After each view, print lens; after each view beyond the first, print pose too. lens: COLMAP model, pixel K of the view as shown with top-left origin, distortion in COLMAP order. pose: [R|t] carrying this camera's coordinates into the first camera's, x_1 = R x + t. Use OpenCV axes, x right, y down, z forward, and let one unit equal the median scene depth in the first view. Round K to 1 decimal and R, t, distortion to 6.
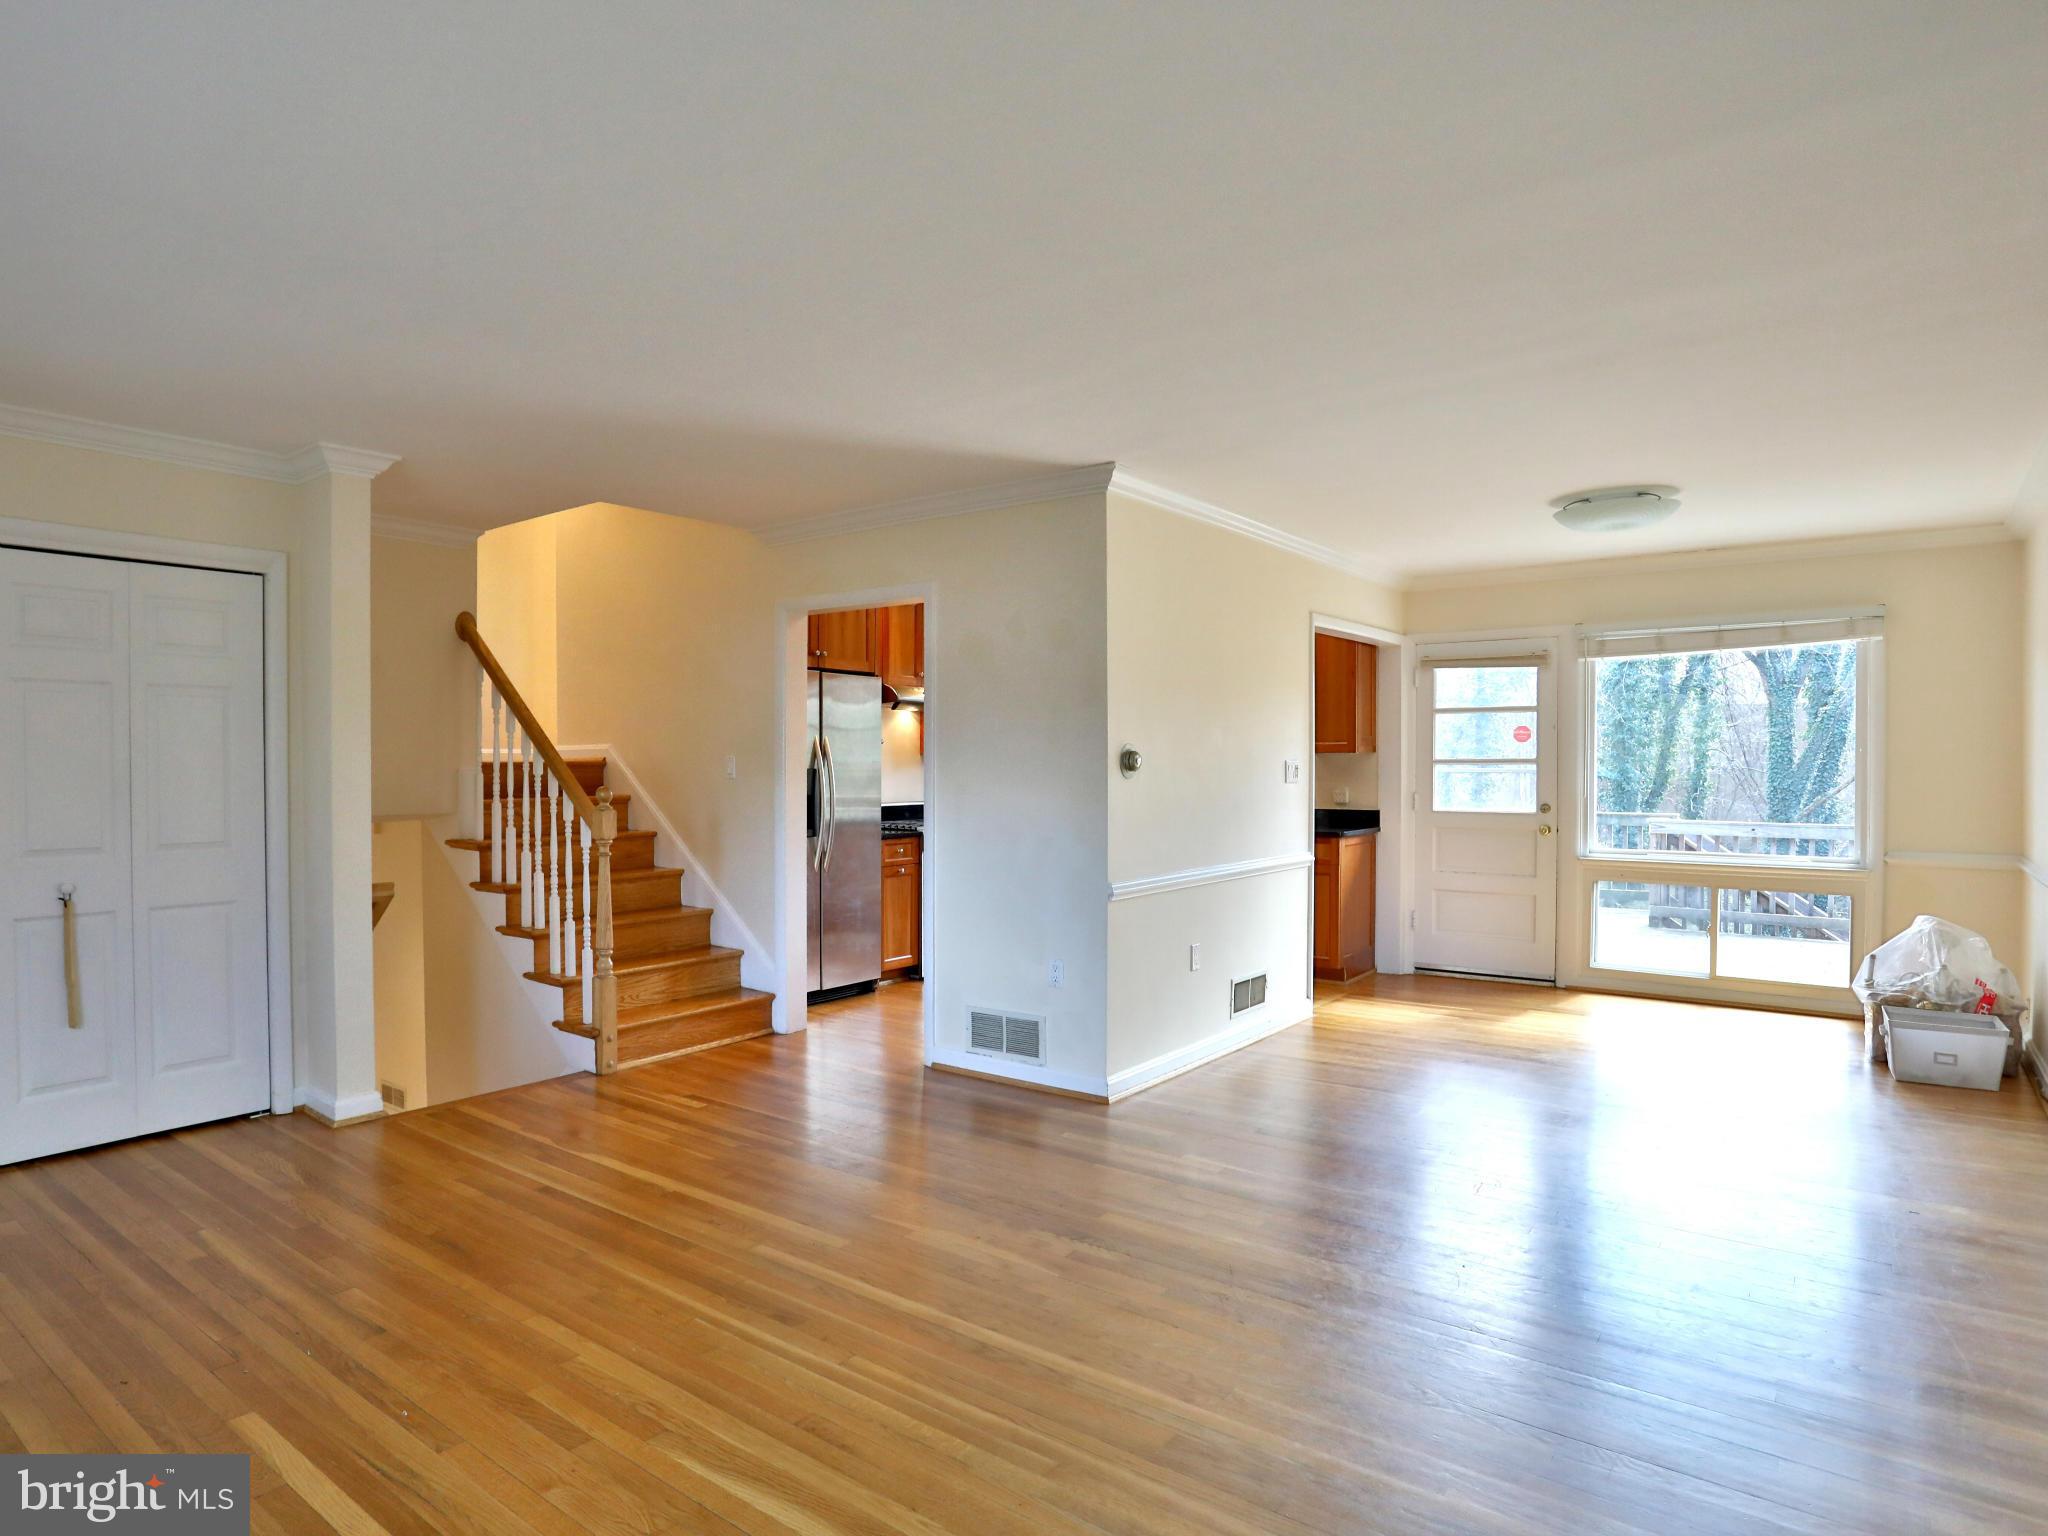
lens RADIAL K [[1146.1, 0, 974.3], [0, 1146.1, 777.1], [0, 0, 1]] dist [-0.072021, 0.027700]
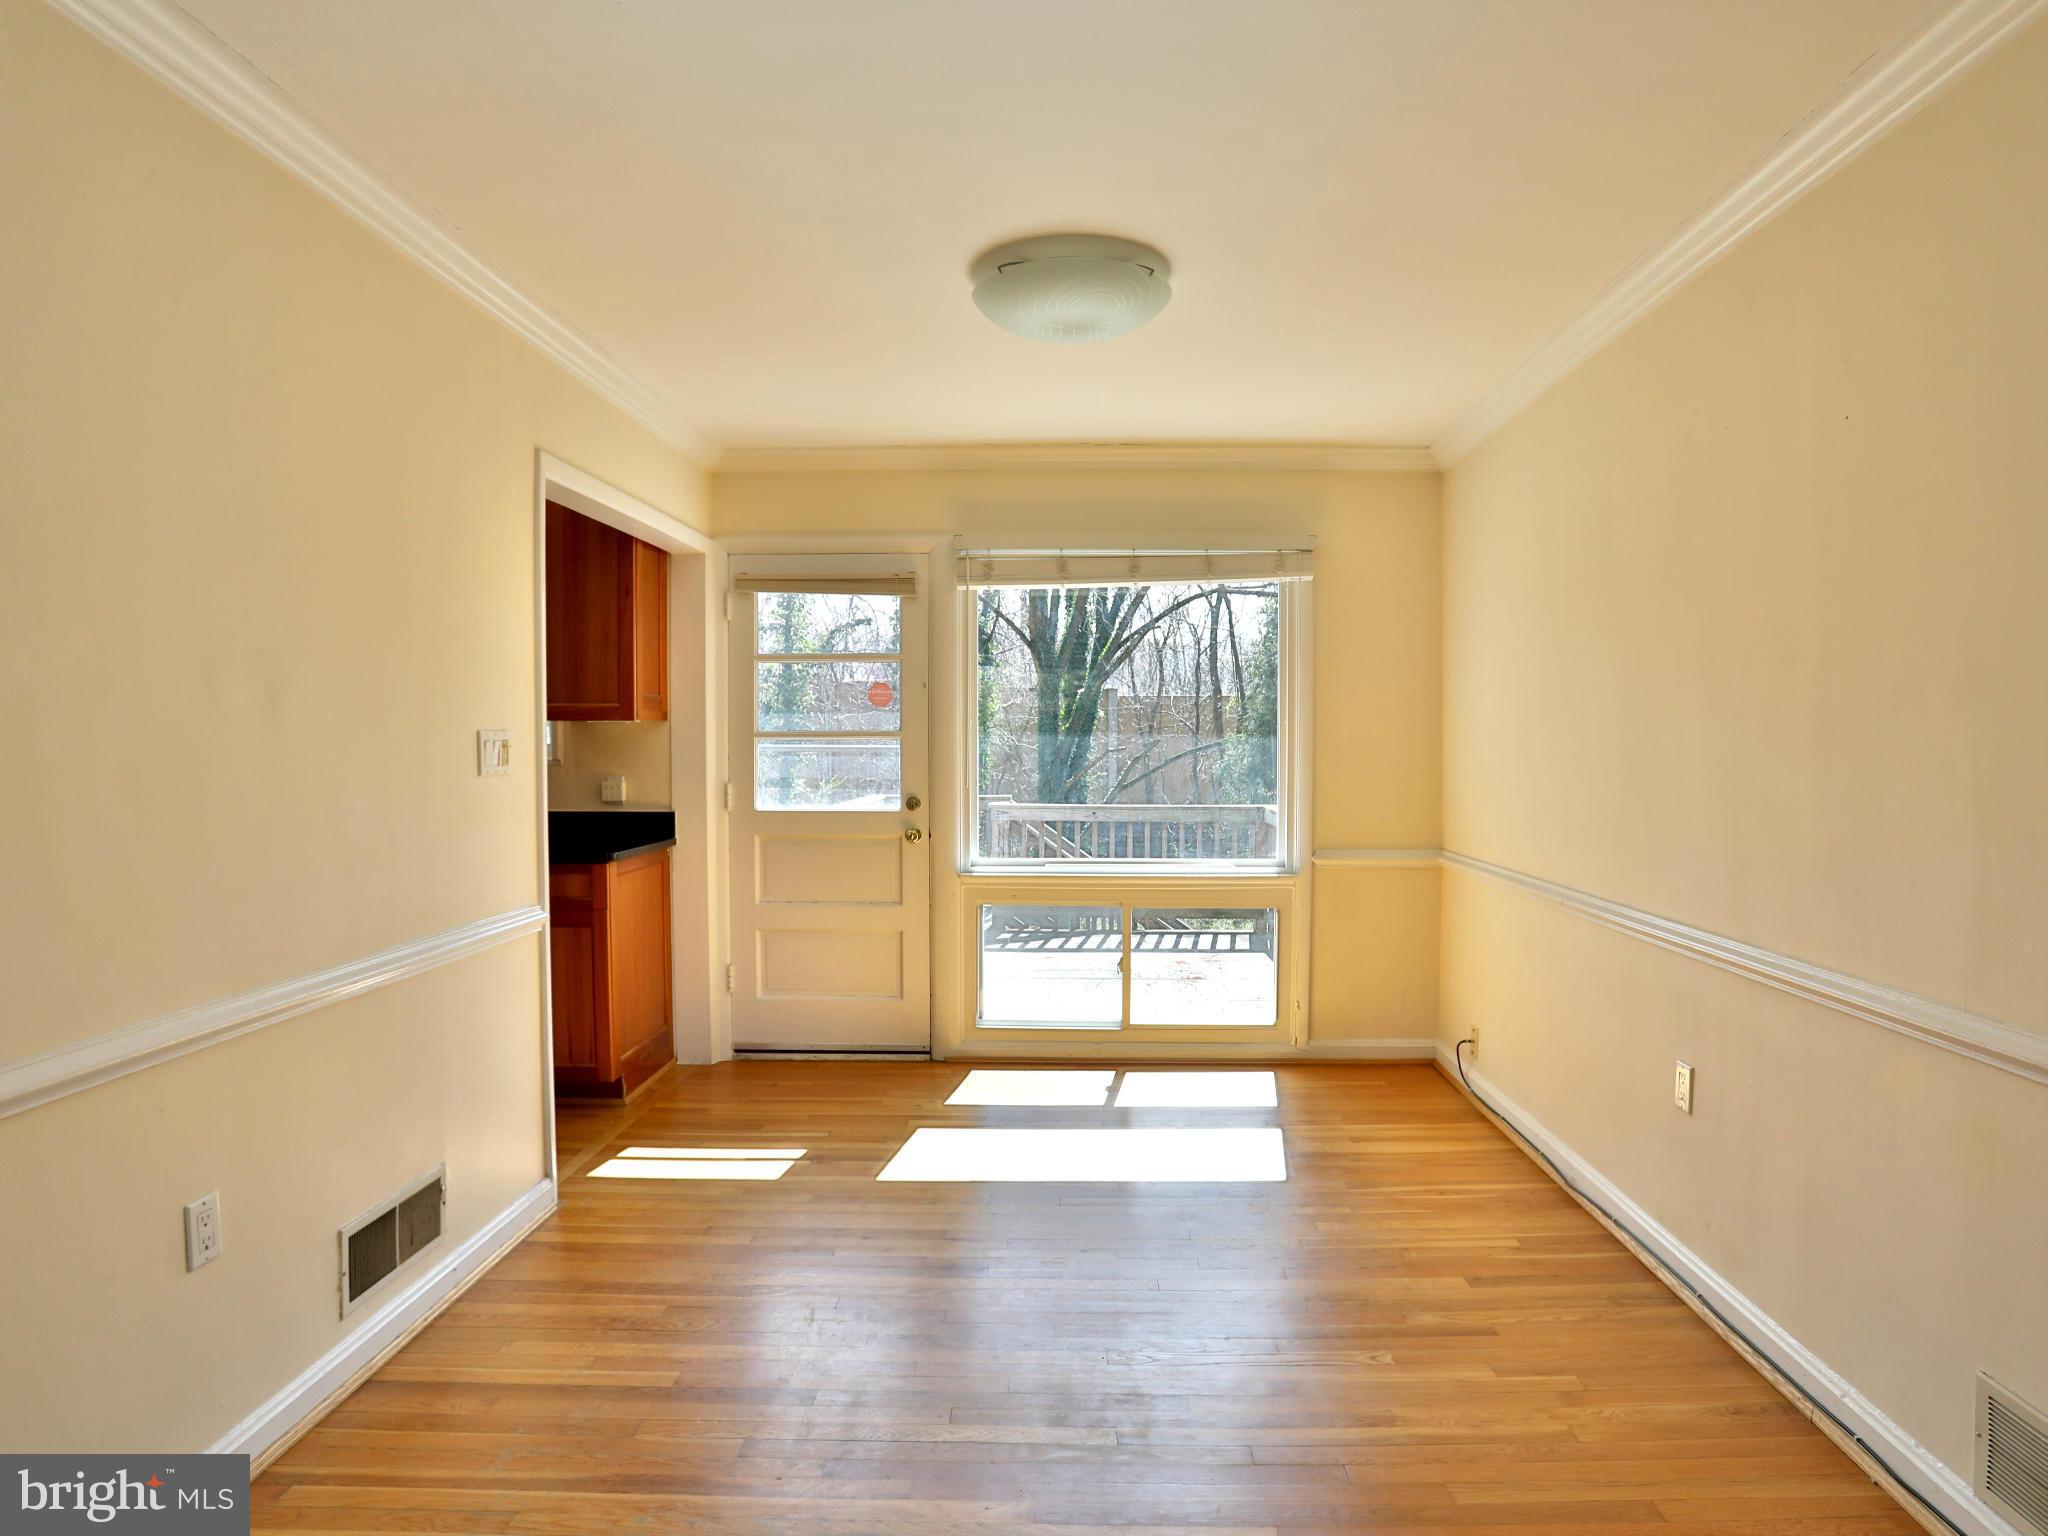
lens RADIAL K [[1228.4, 0, 1038.2], [0, 1228.4, 785.9], [0, 0, 1]] dist [-0.080627, 0.048918]
pose [[0.811380, -0.020421, 0.584162, 0.124527], [0.006450, 0.999641, 0.025987, -0.001737], [-0.584483, -0.017318, 0.811221, 0.329634]]
